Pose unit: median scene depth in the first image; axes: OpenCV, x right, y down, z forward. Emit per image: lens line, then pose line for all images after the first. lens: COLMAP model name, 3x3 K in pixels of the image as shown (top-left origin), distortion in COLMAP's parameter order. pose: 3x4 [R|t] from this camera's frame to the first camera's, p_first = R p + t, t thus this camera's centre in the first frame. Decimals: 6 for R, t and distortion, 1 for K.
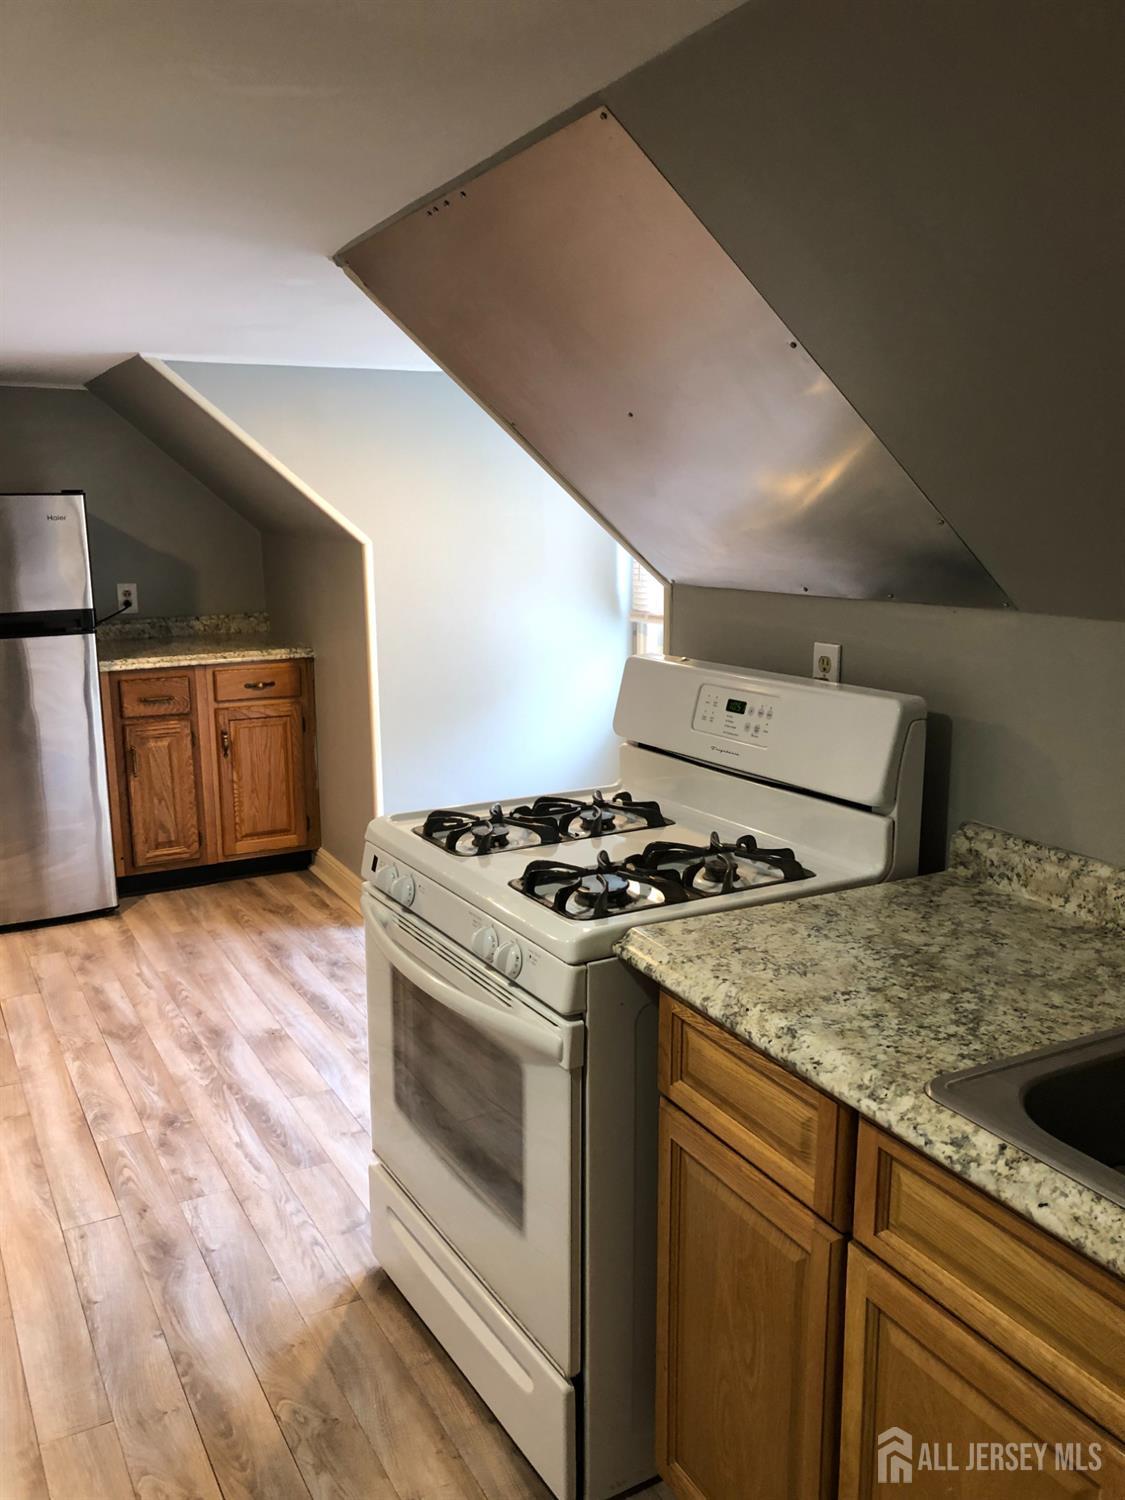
lens RADIAL K [[1245.2, 0, 562.5], [0, 1245.2, 750.0], [0, 0, 1]] dist [0.086411, -0.172609]
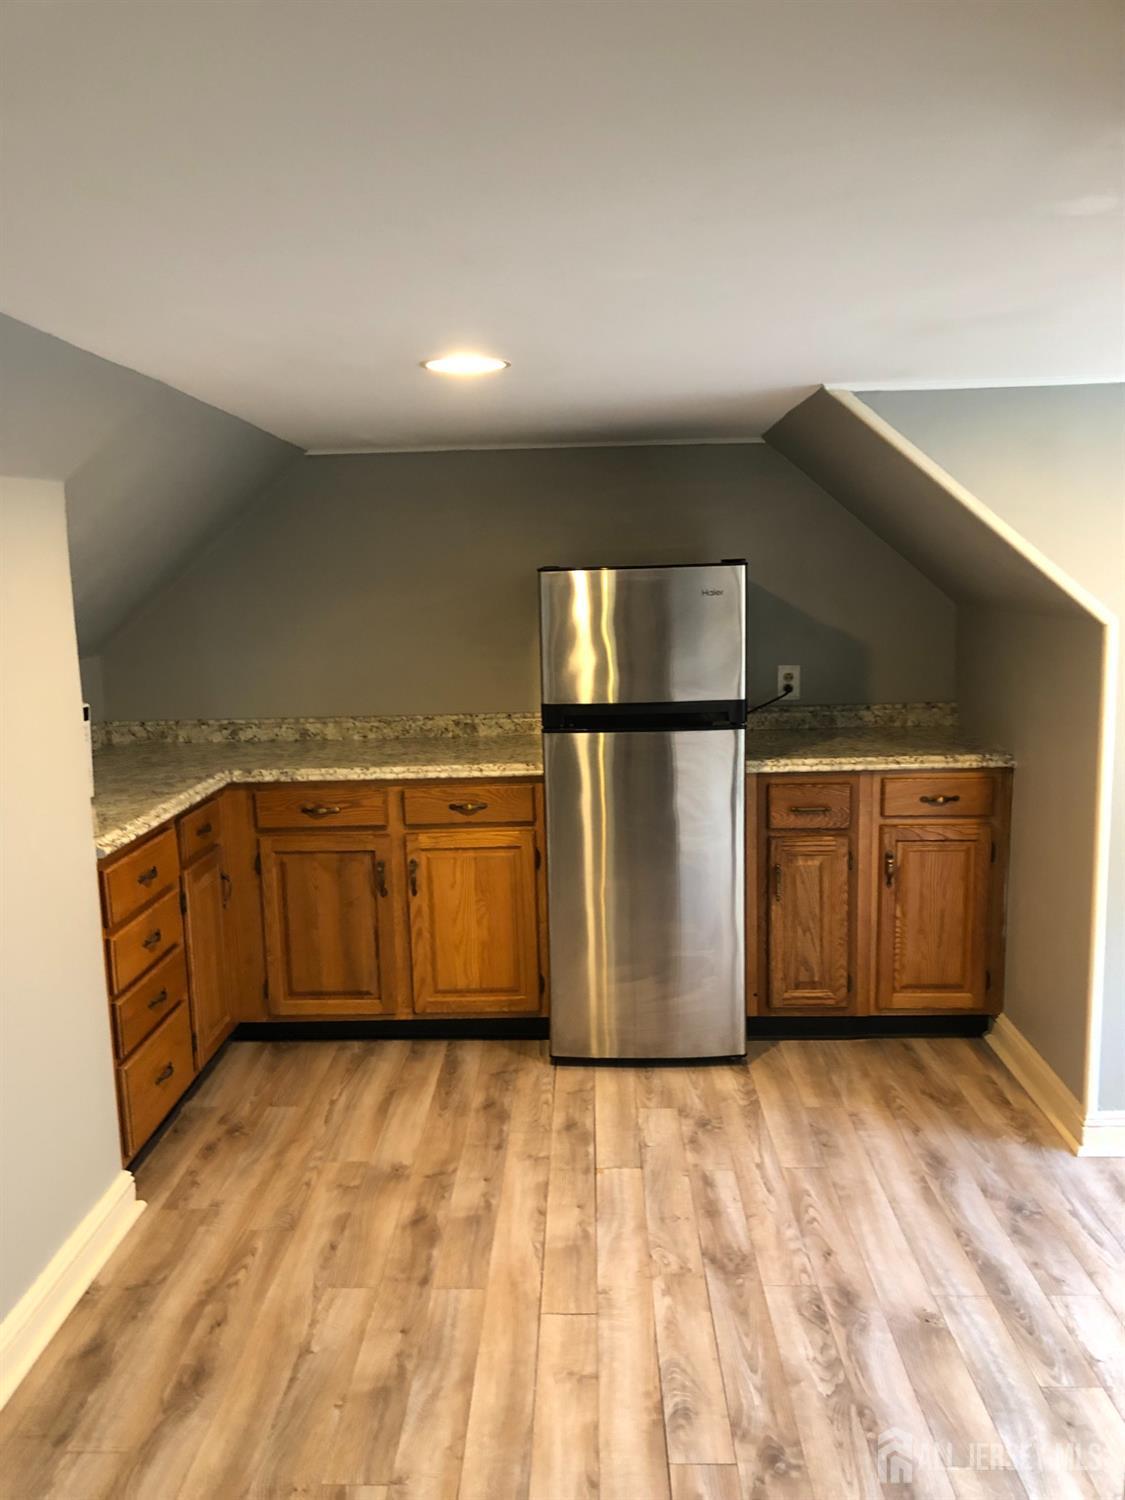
lens RADIAL K [[1268.0, 0, 526.6], [0, 1268.0, 747.5], [0, 0, 1]] dist [0.010035, 0.000783]
pose [[0.854127, 0.062860, -0.516251, -0.057909], [-0.087529, 0.995883, -0.023555, -0.045368], [0.512645, 0.065306, 0.856113, 0.196606]]
